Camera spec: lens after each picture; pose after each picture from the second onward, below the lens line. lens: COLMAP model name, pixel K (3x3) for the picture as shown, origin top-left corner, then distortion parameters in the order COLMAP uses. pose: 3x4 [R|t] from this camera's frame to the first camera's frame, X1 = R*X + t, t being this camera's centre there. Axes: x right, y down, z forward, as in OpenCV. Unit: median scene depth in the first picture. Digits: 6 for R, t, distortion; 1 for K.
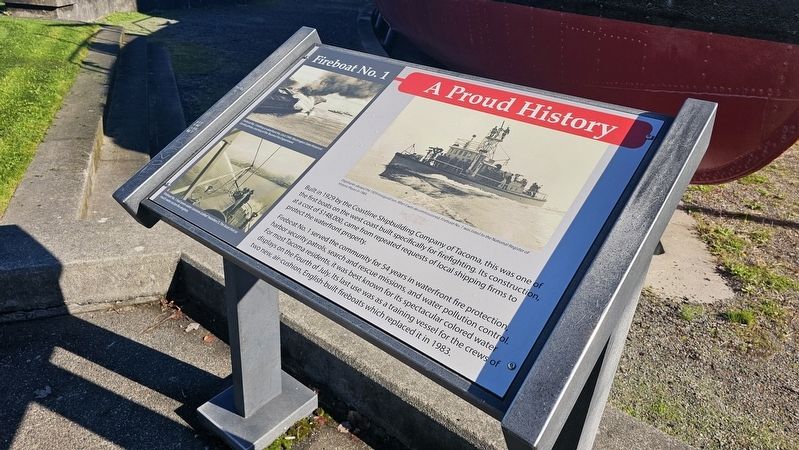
lens RADIAL K [[553.6, 0, 401.6], [0, 553.6, 223.6], [0, 0, 1]] dist [0.036456, -0.001309]
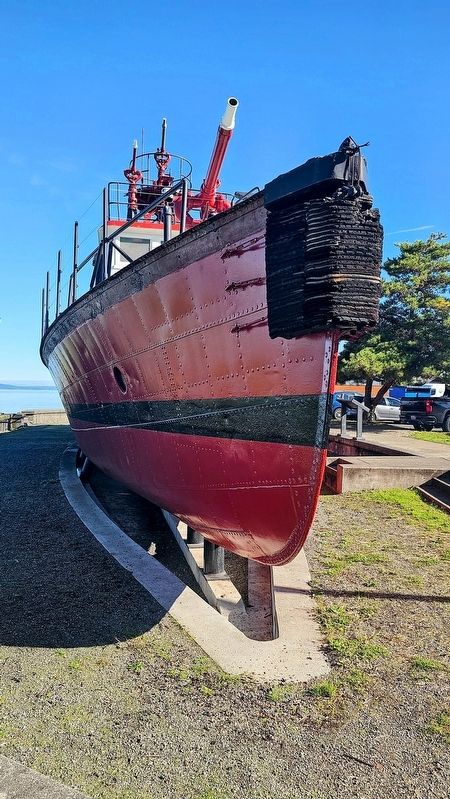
lens RADIAL K [[553.6, 0, 223.5], [0, 553.6, 397.4], [0, 0, 1]] dist [0.036456, -0.001309]
pose [[0.984044, -0.066825, 0.164897, 0.217256], [0.130241, 0.901960, -0.411710, 0.060660], [-0.121218, 0.426617, 0.896272, -0.120815]]
